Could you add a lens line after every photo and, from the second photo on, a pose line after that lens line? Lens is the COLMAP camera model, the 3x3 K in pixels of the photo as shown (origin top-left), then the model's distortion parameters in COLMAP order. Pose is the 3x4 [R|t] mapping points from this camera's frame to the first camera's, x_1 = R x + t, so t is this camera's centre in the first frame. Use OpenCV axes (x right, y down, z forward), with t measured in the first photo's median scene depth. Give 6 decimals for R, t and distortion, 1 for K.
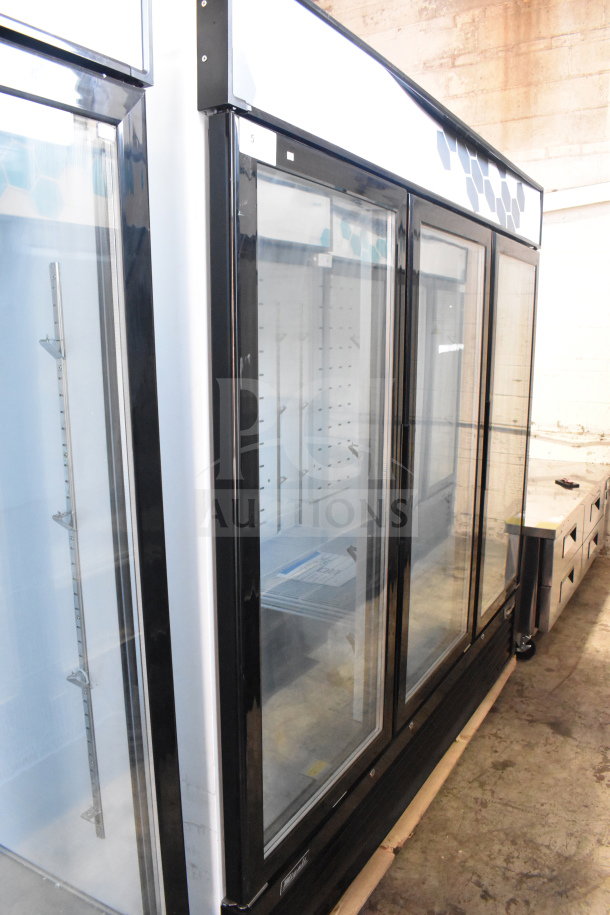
lens RADIAL K [[717.1, 0, 301.9], [0, 717.1, 458.7], [0, 0, 1]] dist [-0.005099, 0.000713]
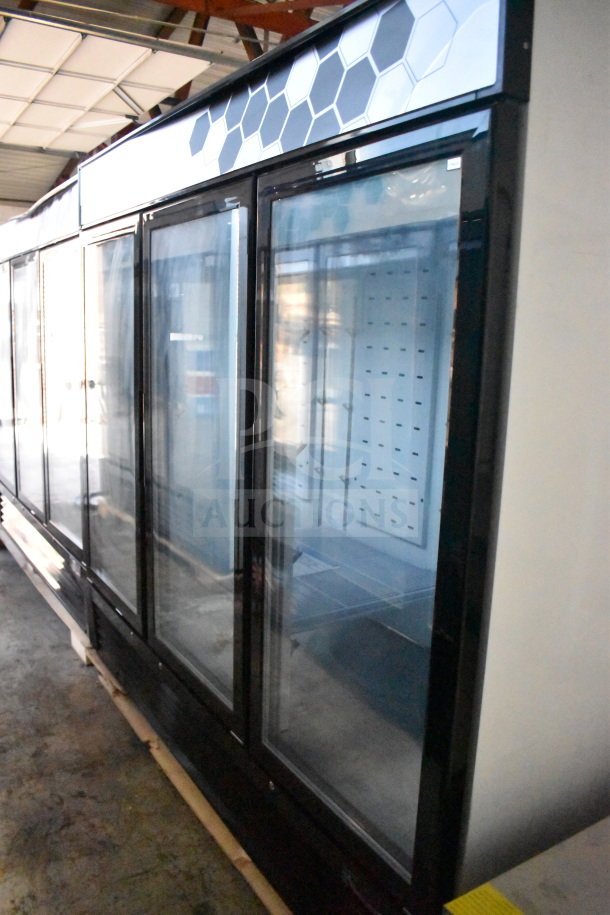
lens RADIAL K [[717.1, 0, 301.9], [0, 717.1, 458.0], [0, 0, 1]] dist [-0.005099, 0.000713]
pose [[-0.440050, 0.124847, -0.889252, 0.992679], [-0.202491, 0.950986, 0.233717, -0.246742], [0.874845, 0.282913, -0.393201, 1.497357]]
